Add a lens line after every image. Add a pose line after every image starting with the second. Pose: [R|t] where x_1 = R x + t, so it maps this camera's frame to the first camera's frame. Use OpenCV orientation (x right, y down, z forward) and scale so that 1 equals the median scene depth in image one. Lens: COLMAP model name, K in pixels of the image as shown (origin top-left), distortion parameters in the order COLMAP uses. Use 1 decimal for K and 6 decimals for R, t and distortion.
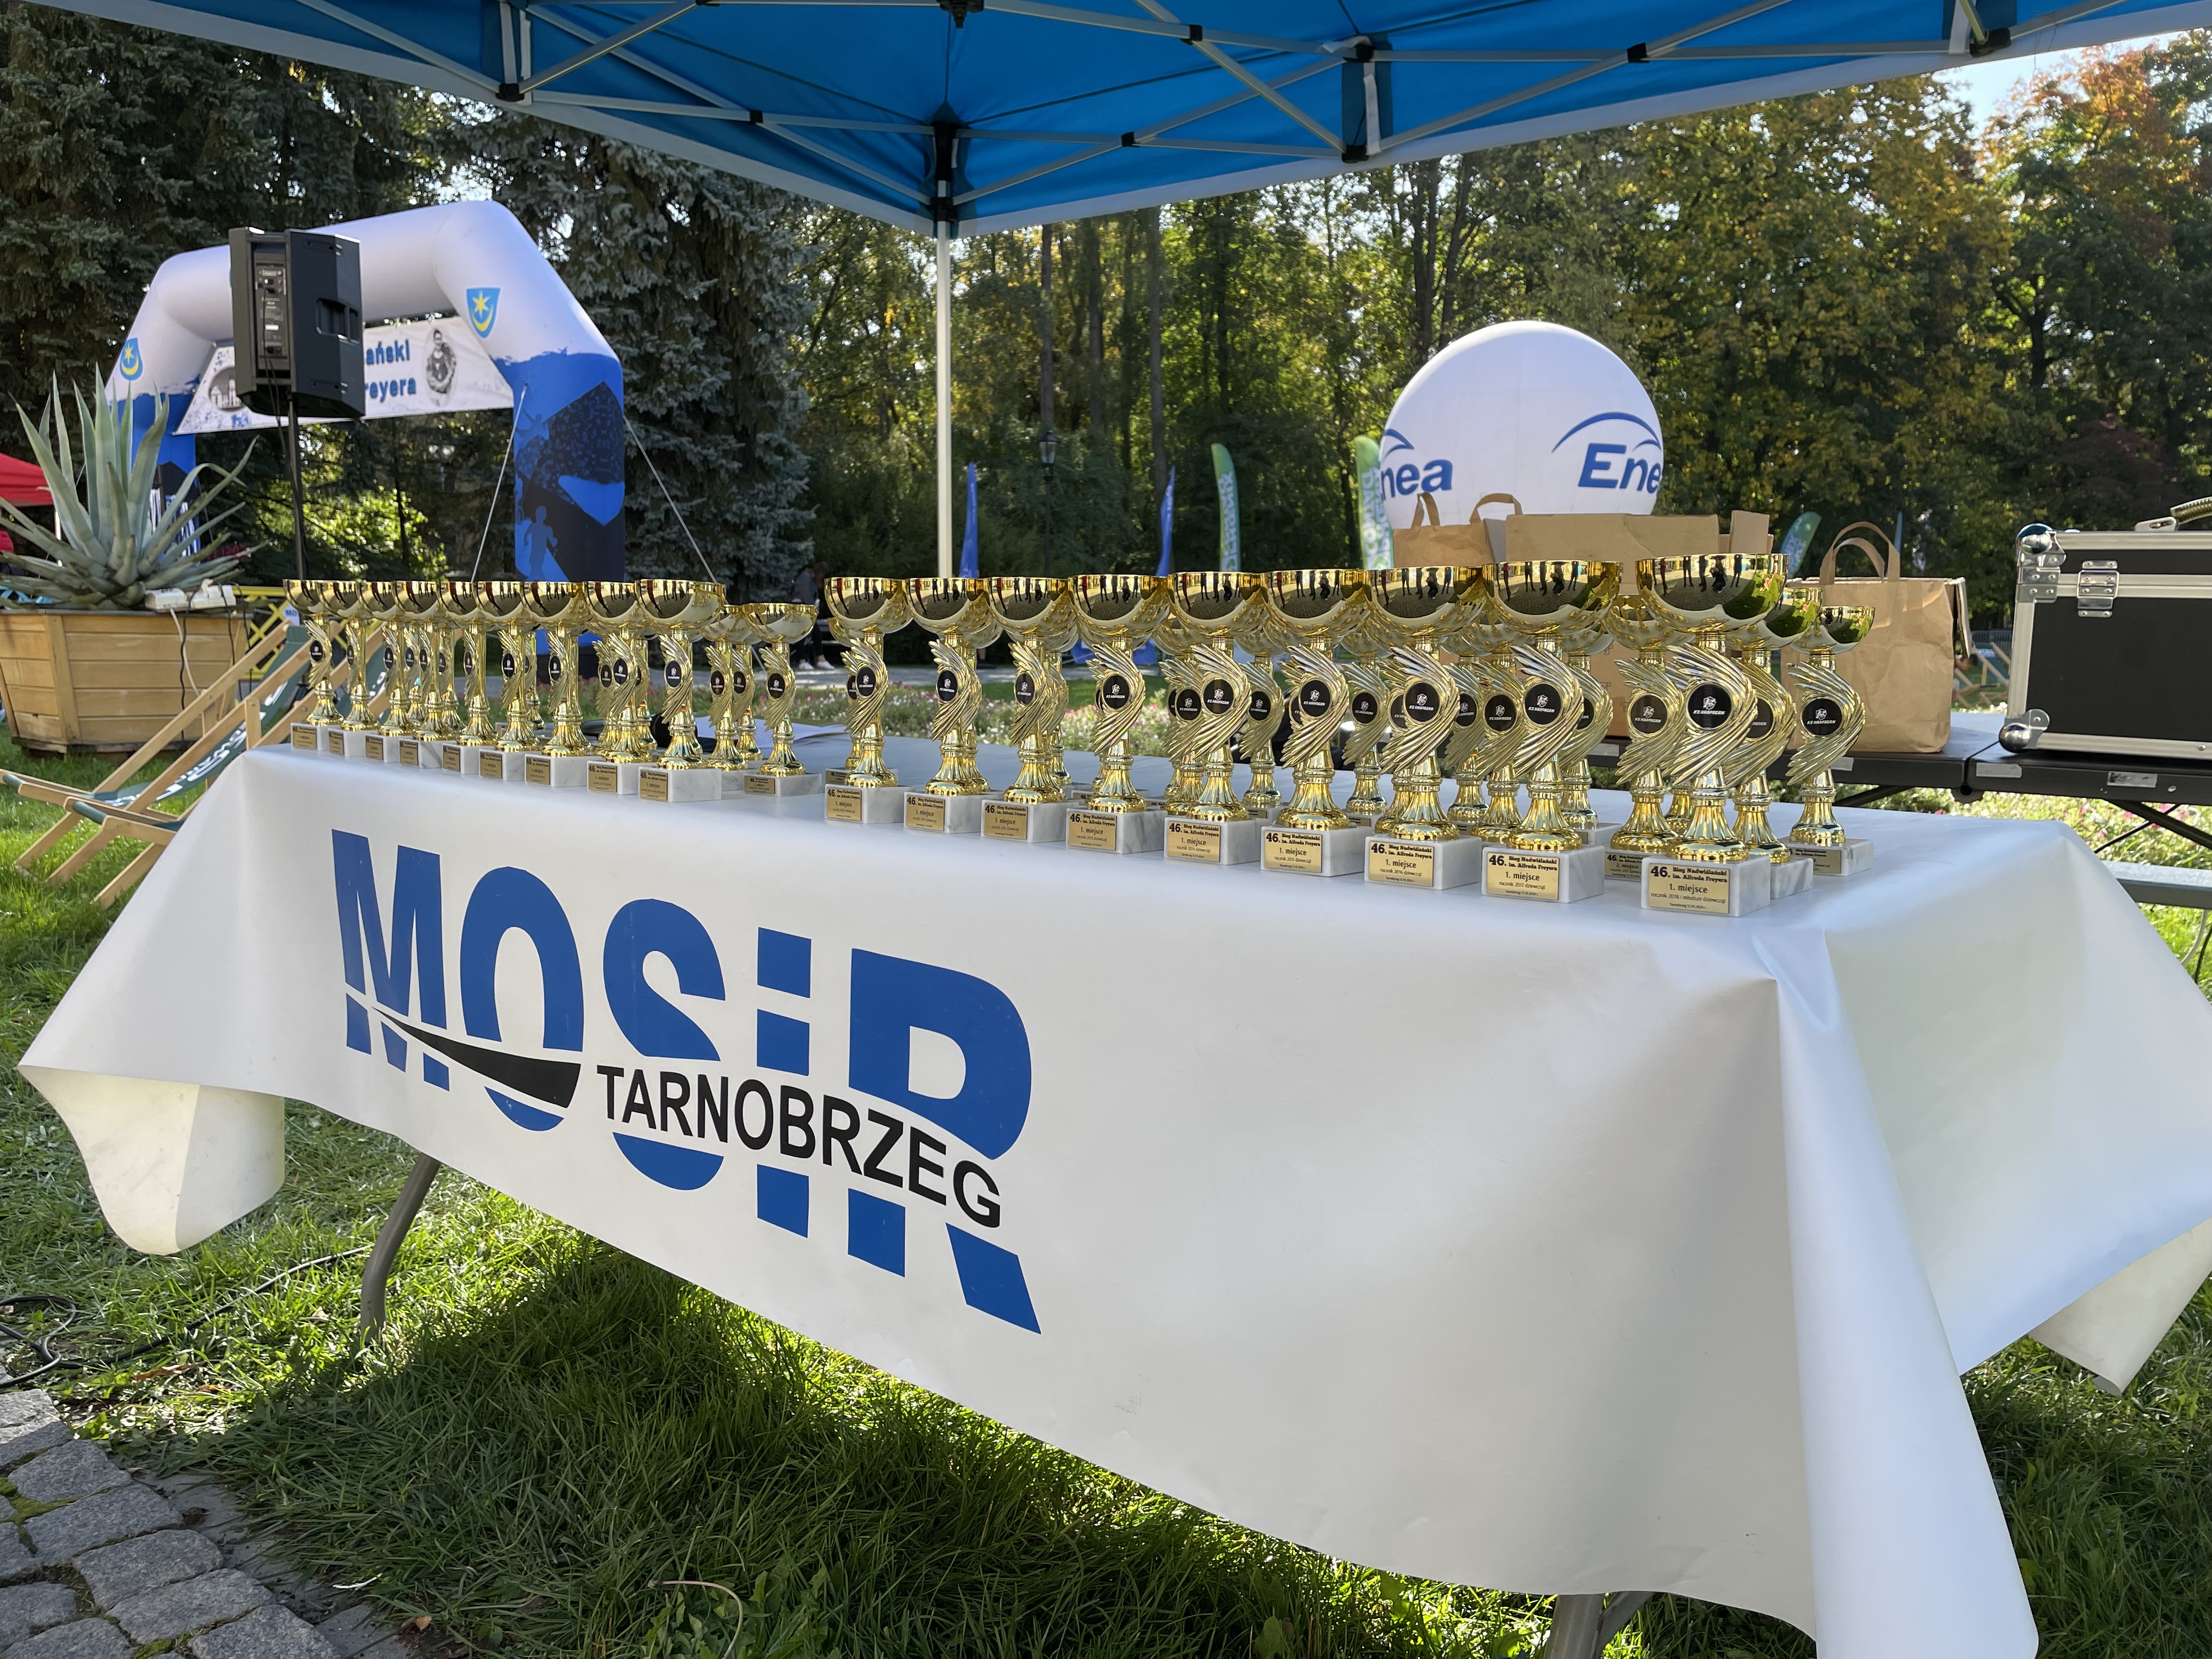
lens RADIAL K [[1648.0, 0, 1100.4], [0, 1648.0, 834.3], [0, 0, 1]] dist [0.064272, -0.085289]
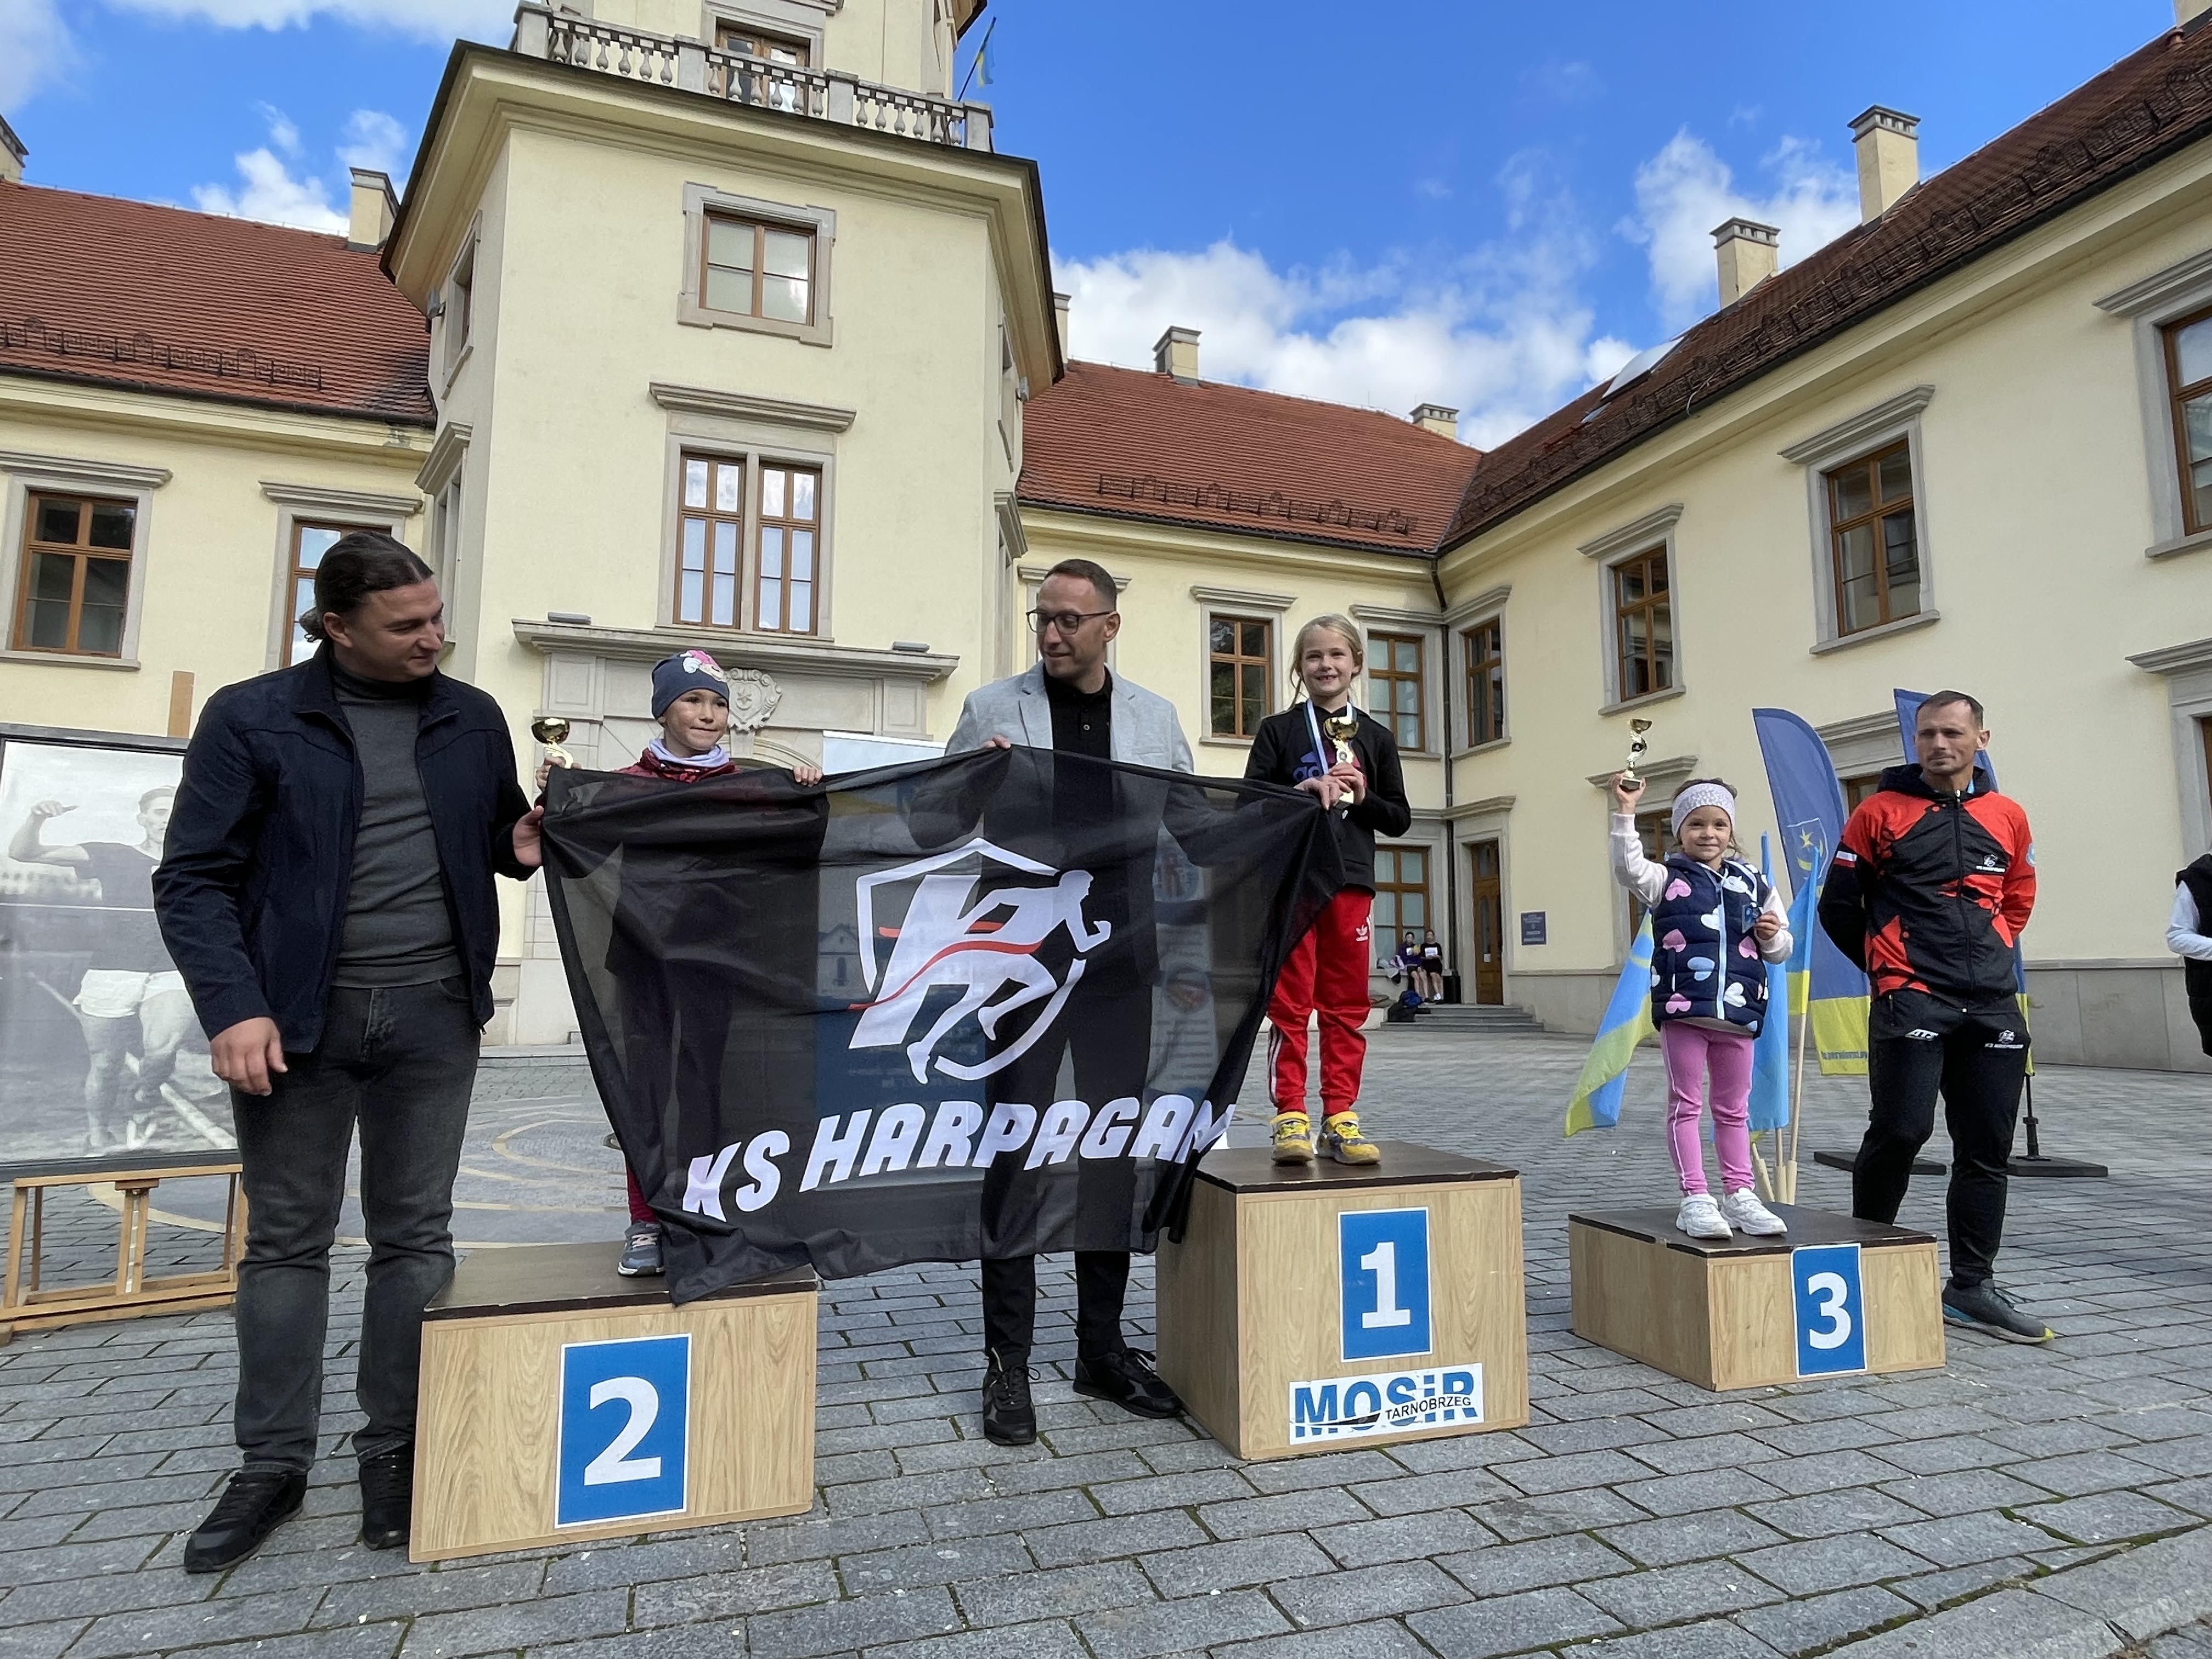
lens RADIAL K [[1263.7, 0, 1109.3], [0, 1263.7, 831.6], [0, 0, 1]] dist [-0.005696, 0.000513]
pose [[0.513429, 0.076589, 0.854708, -5.007199], [0.120152, 0.979782, -0.159973, -1.333085], [-0.849679, 0.184829, 0.493846, -0.788444]]
